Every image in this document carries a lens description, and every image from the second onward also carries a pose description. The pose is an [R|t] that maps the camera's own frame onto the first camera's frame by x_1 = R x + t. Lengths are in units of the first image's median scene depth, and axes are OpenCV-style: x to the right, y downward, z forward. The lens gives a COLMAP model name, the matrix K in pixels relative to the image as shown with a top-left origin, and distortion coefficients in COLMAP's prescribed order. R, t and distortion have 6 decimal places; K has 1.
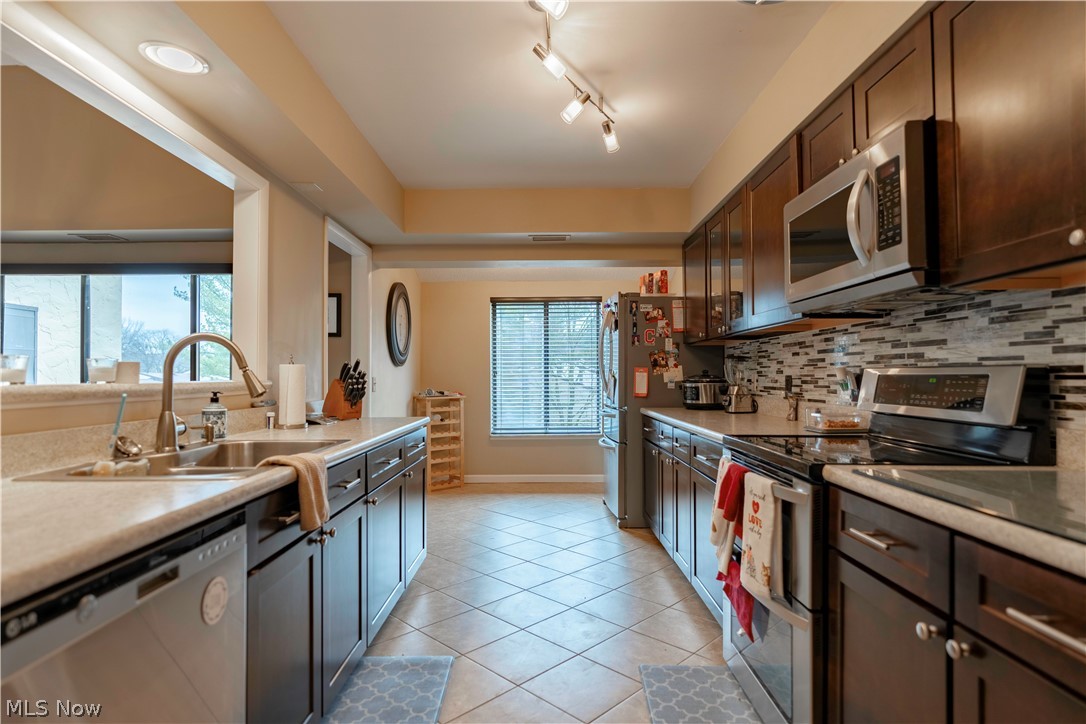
lens RADIAL K [[571.4, 0, 543.0], [0, 571.4, 362.0], [0, 0, 1]] dist [-0.002264, -0.000794]
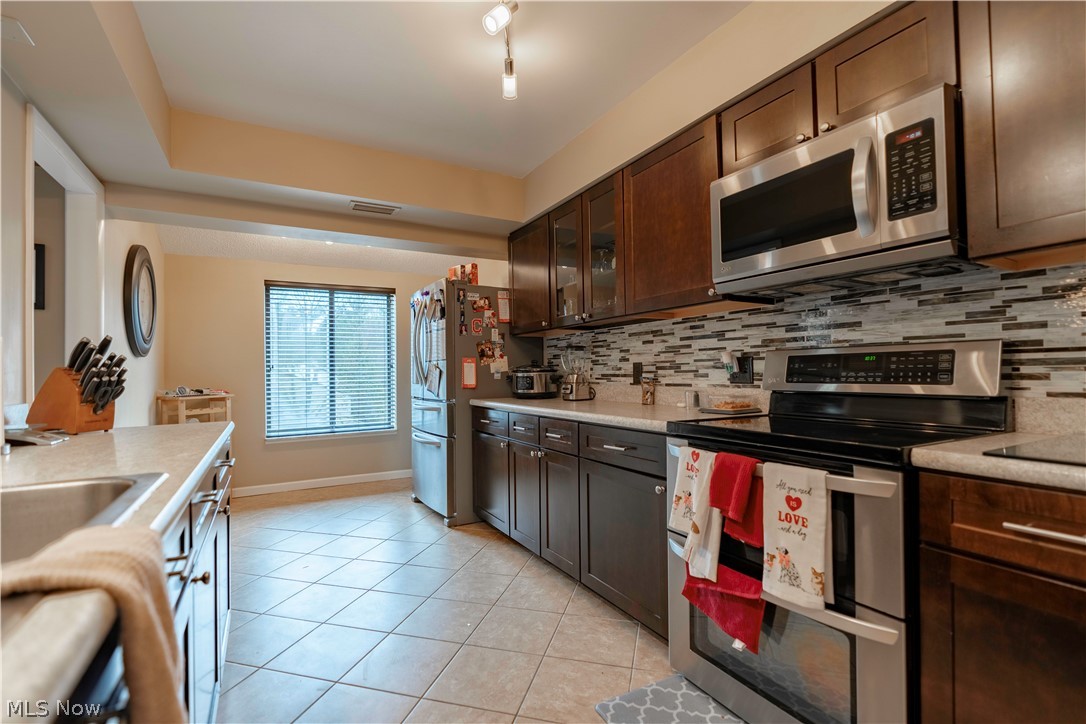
lens RADIAL K [[485.1, 0, 542.2], [0, 485.1, 364.3], [0, 0, 1]] dist [-0.007286, 0.000175]
pose [[0.870563, -0.000353, 0.492056, -0.172791], [-0.001417, 0.999994, 0.003224, 0.024644], [-0.492054, -0.003504, 0.870557, 0.308699]]
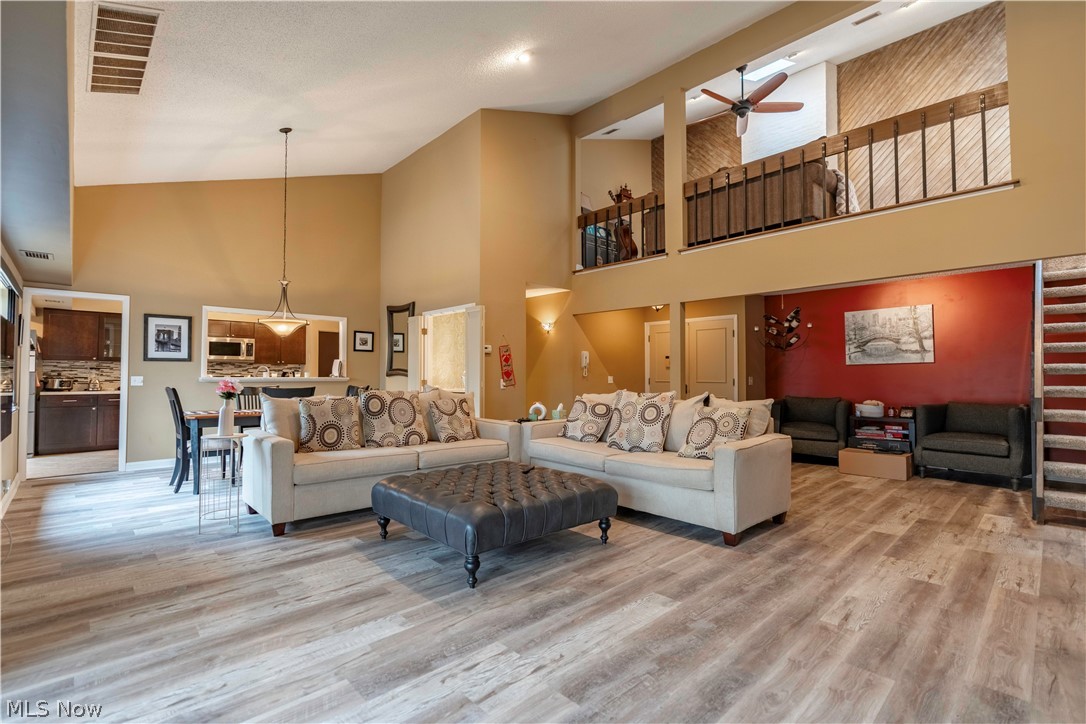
lens RADIAL K [[492.2, 0, 545.3], [0, 492.2, 362.9], [0, 0, 1]] dist [-0.009228, 0.001006]
pose [[-0.689617, 0.023143, 0.723805, -2.956116], [-0.017637, 0.998656, -0.048735, 0.043983], [-0.723960, -0.046374, -0.688282, 1.234348]]
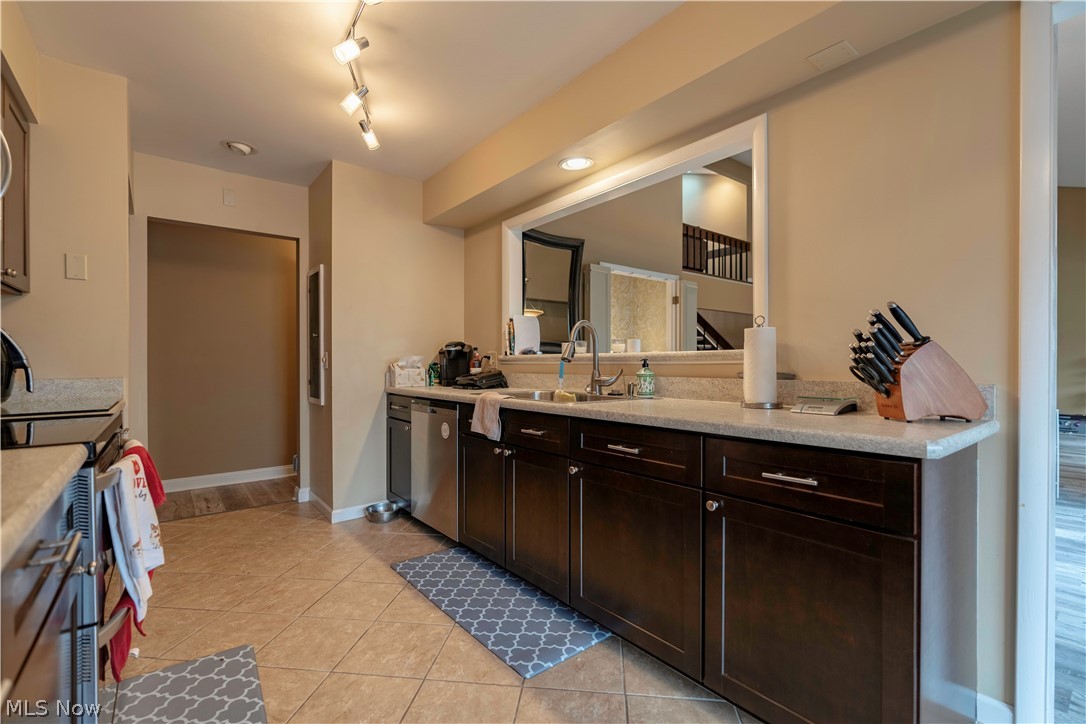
lens RADIAL K [[485.1, 0, 542.2], [0, 485.1, 364.3], [0, 0, 1]] dist [-0.007286, 0.000175]
pose [[-0.784258, 0.009127, -0.620367, 0.195735], [0.021335, 0.999697, -0.012263, 0.049484], [0.620068, -0.022853, -0.784215, 1.173969]]
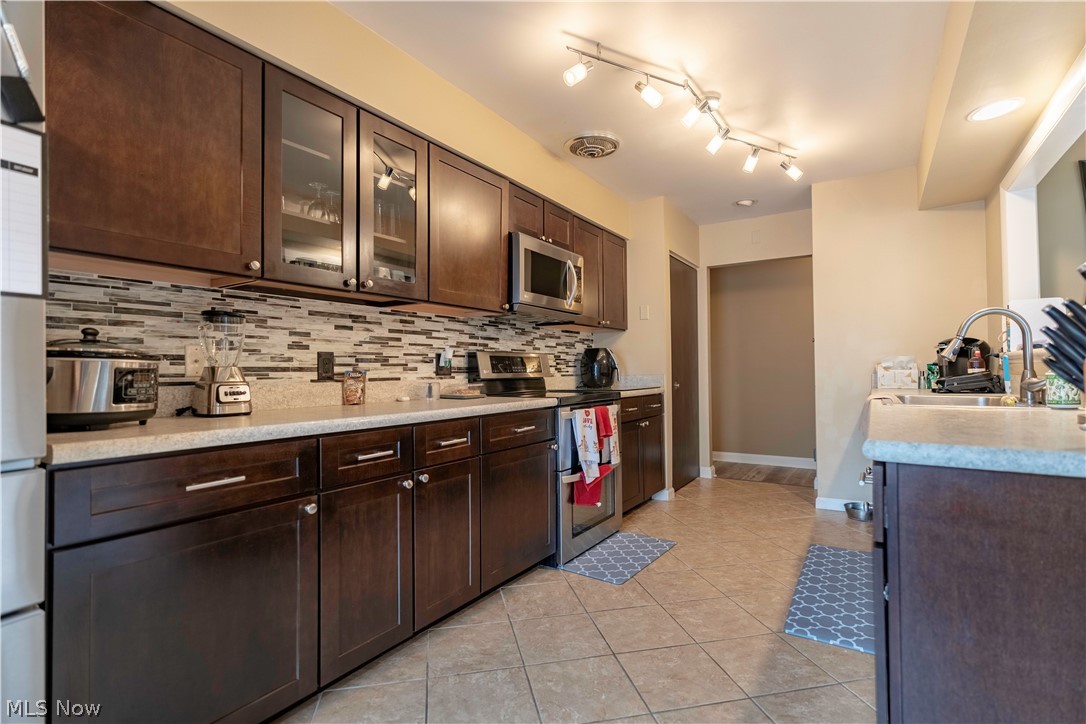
lens RADIAL K [[516.0, 0, 543.0], [0, 516.0, 362.0], [0, 0, 1]] dist [-0.002652, -0.000457]
pose [[-0.836824, 0.021011, 0.547068, -0.224933], [-0.000710, 0.999221, -0.039461, 0.067213], [-0.547471, -0.033410, -0.836157, 1.472425]]
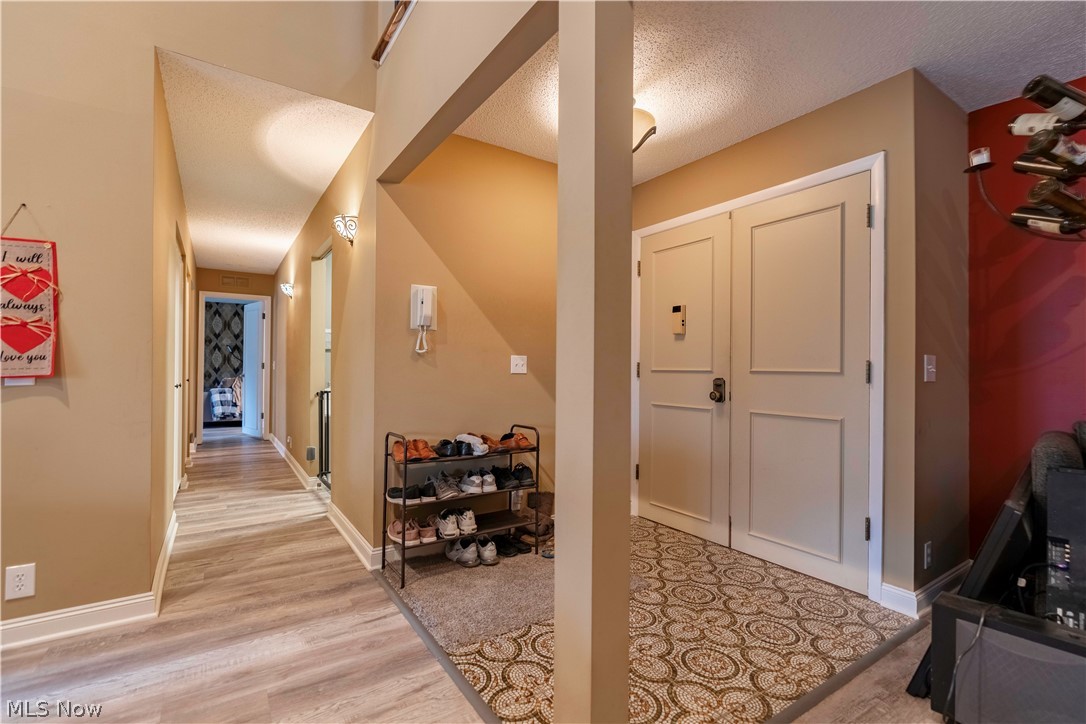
lens RADIAL K [[494.5, 0, 538.1], [0, 494.5, 365.4], [0, 0, 1]] dist [-0.001661, 0.000078]
pose [[-0.547859, 0.006340, 0.836547, -2.205862], [-0.026817, 0.999324, -0.025137, 0.028957], [-0.836141, -0.036205, -0.547319, -0.249420]]
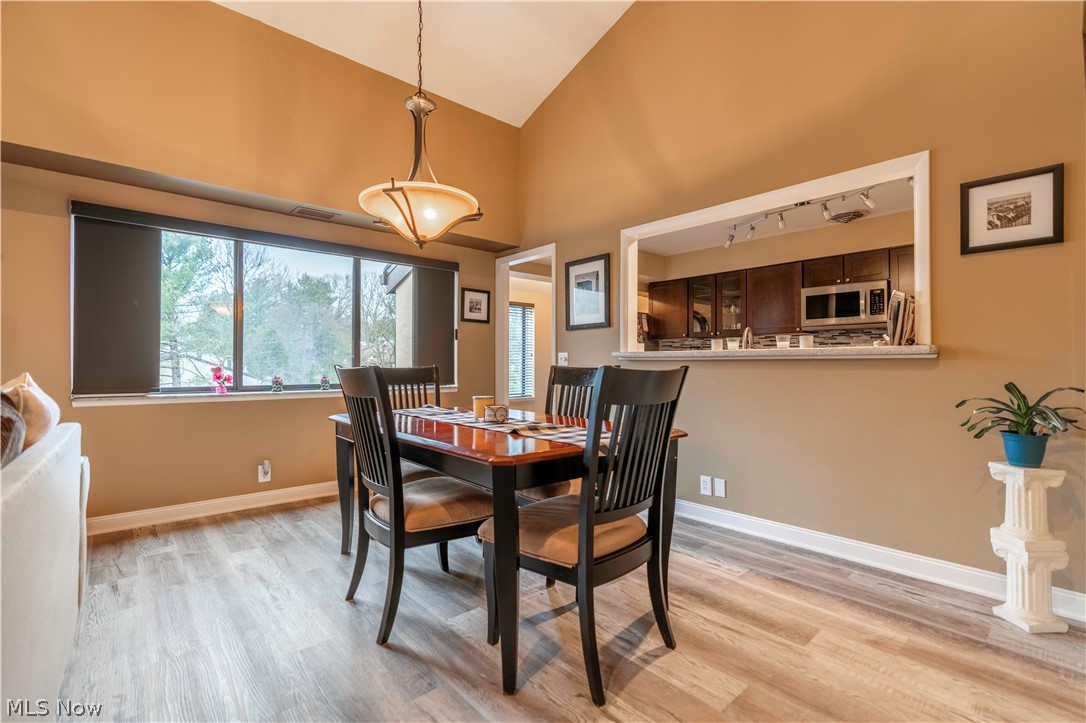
lens RADIAL K [[485.1, 0, 542.2], [0, 485.1, 363.8], [0, 0, 1]] dist [-0.007286, 0.000175]
pose [[0.747288, 0.006406, 0.664470, -1.413465], [-0.020508, 0.999700, 0.013426, 0.045352], [-0.664184, -0.023660, 0.747195, 0.093296]]
